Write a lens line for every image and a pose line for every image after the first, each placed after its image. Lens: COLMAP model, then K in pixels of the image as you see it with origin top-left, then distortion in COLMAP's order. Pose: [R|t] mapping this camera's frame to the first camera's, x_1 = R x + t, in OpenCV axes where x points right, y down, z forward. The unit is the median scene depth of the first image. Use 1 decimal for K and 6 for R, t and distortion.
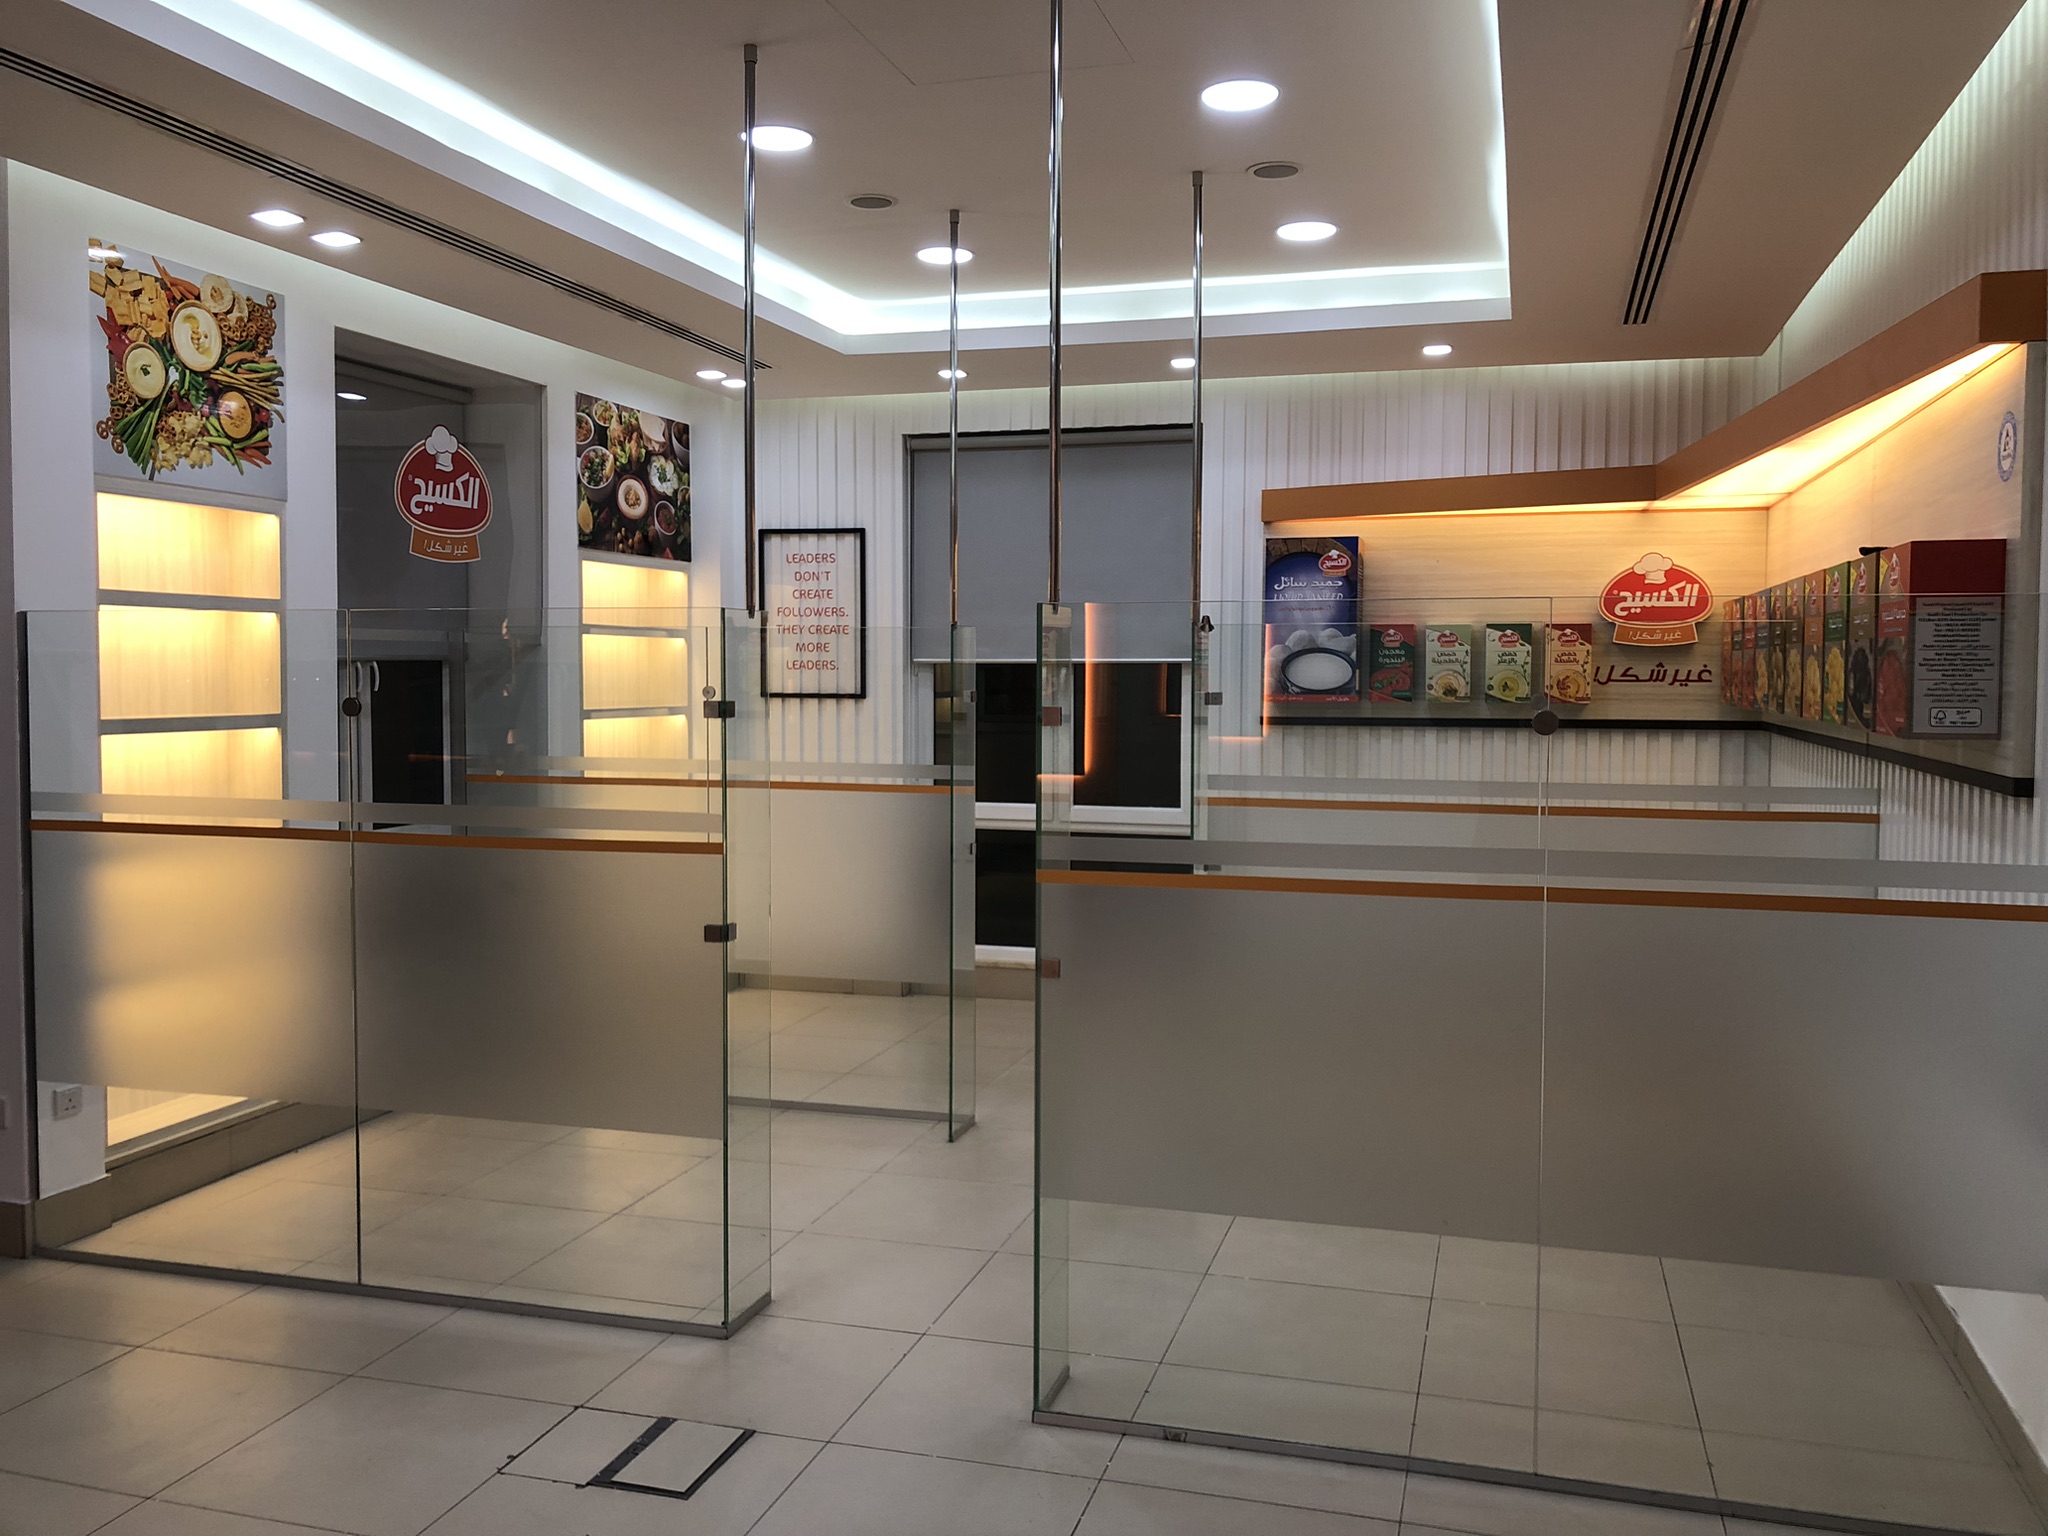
lens RADIAL K [[1670.4, 0, 1033.2], [0, 1670.4, 752.0], [0, 0, 1]] dist [0.059489, -0.061617]
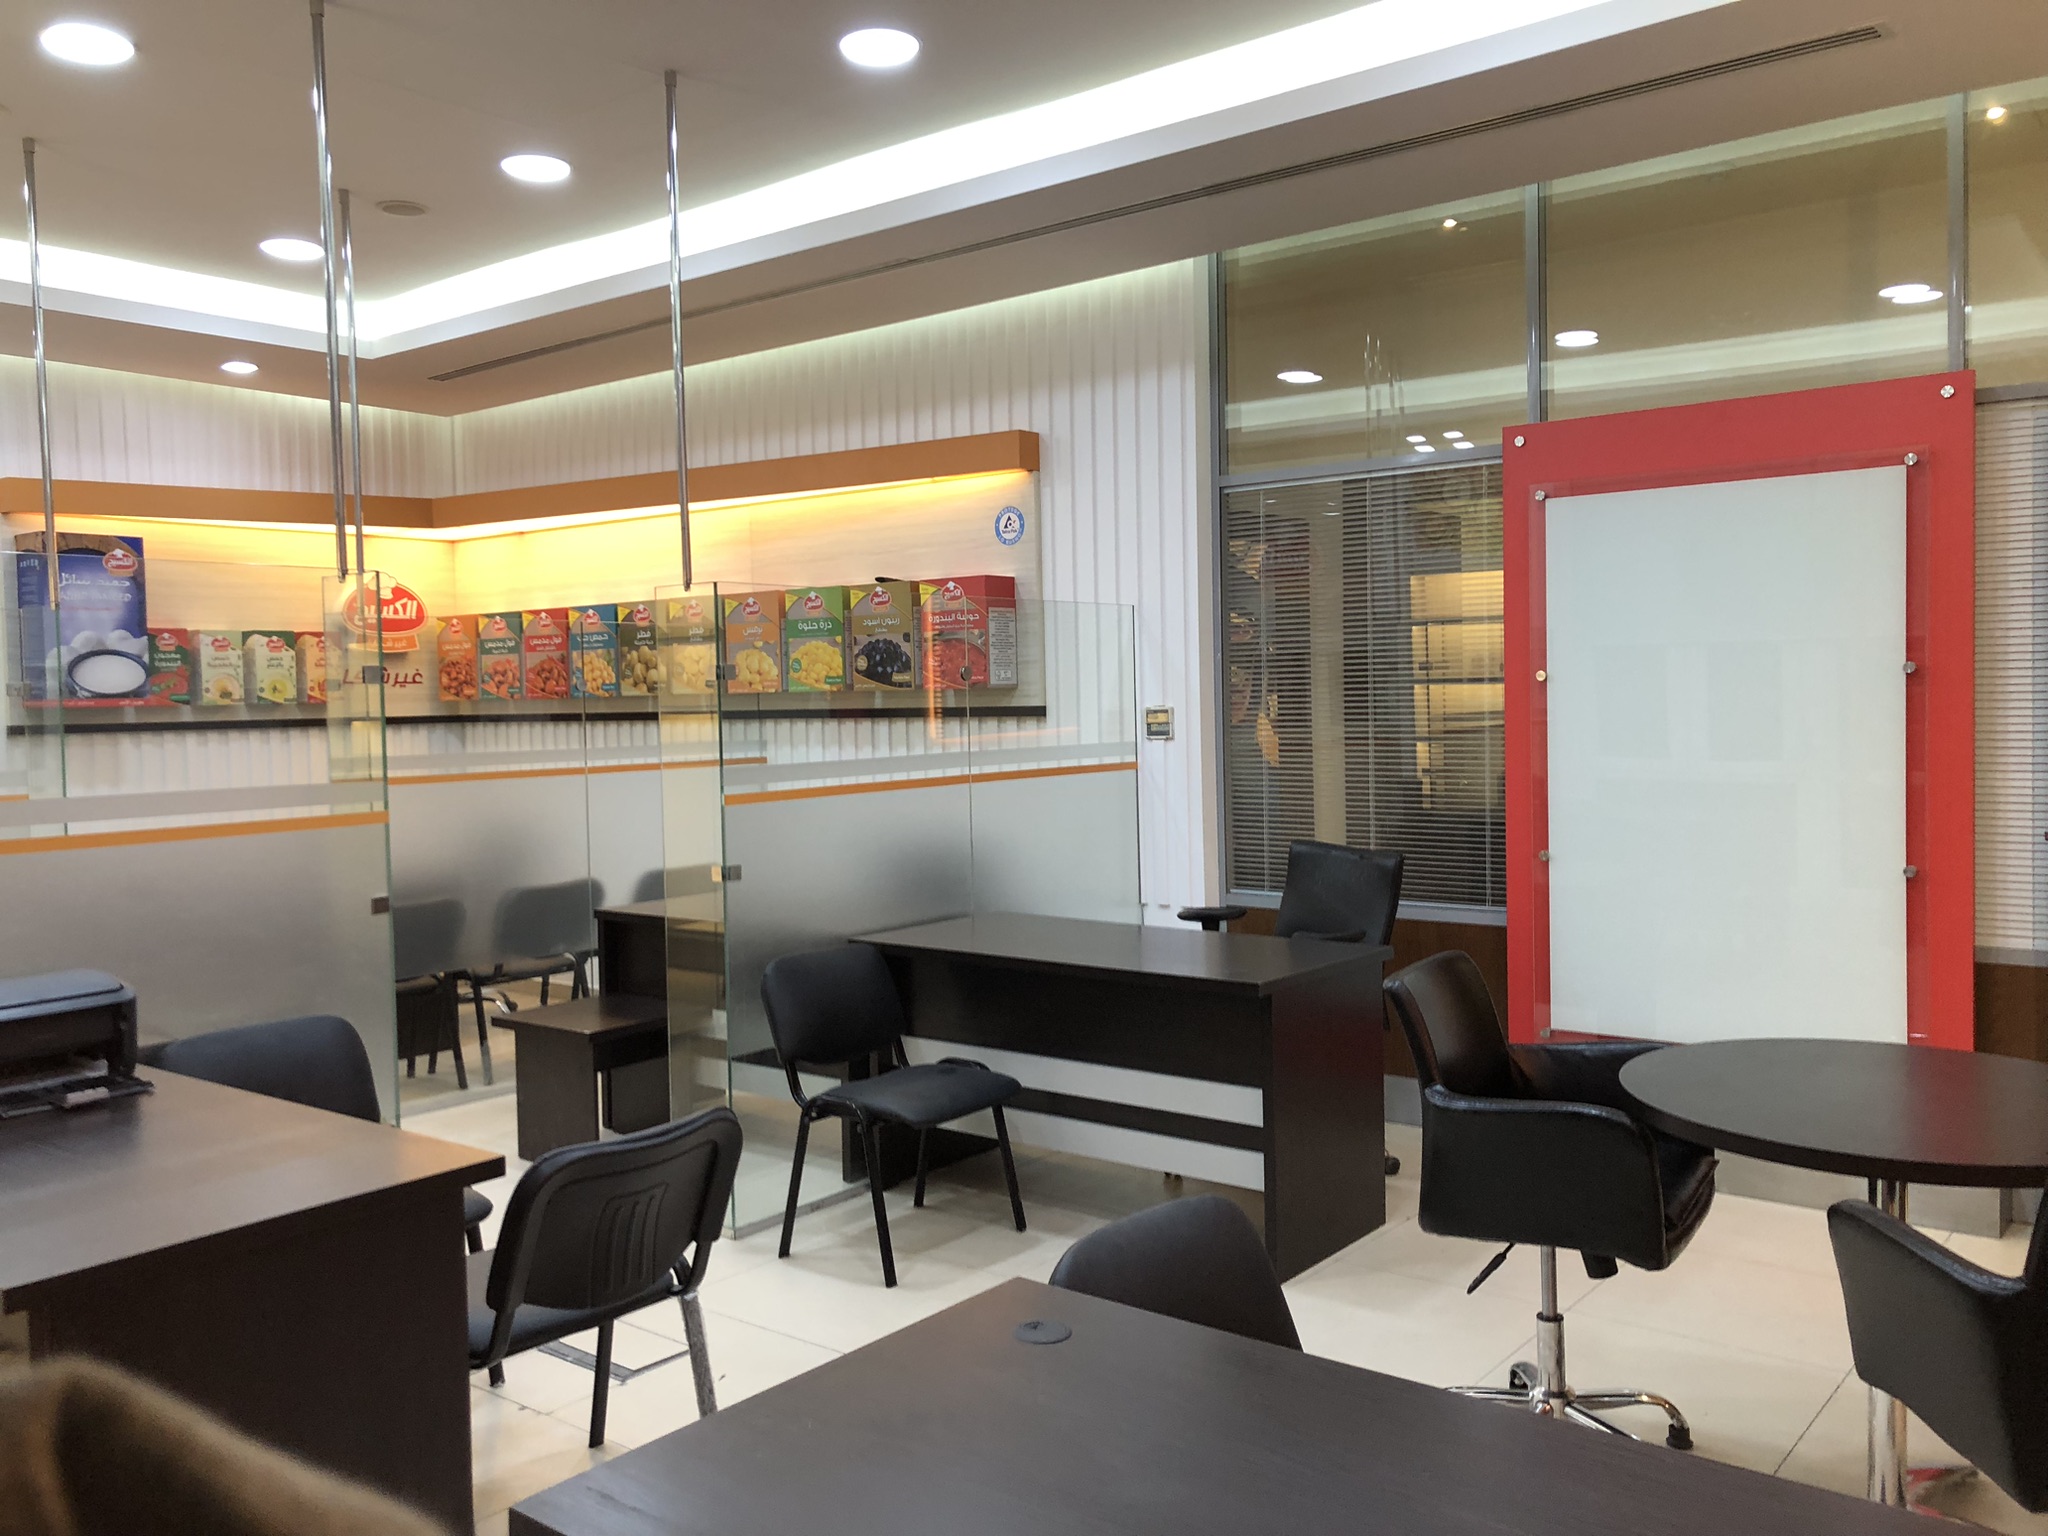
lens RADIAL K [[1670.4, 0, 1006.5], [0, 1670.4, 799.4], [0, 0, 1]] dist [0.059489, -0.061617]
pose [[0.384675, -0.068369, 0.920517, -0.545580], [0.069873, 0.996549, 0.044817, 0.015941], [-0.920404, 0.047080, 0.388125, 0.159674]]
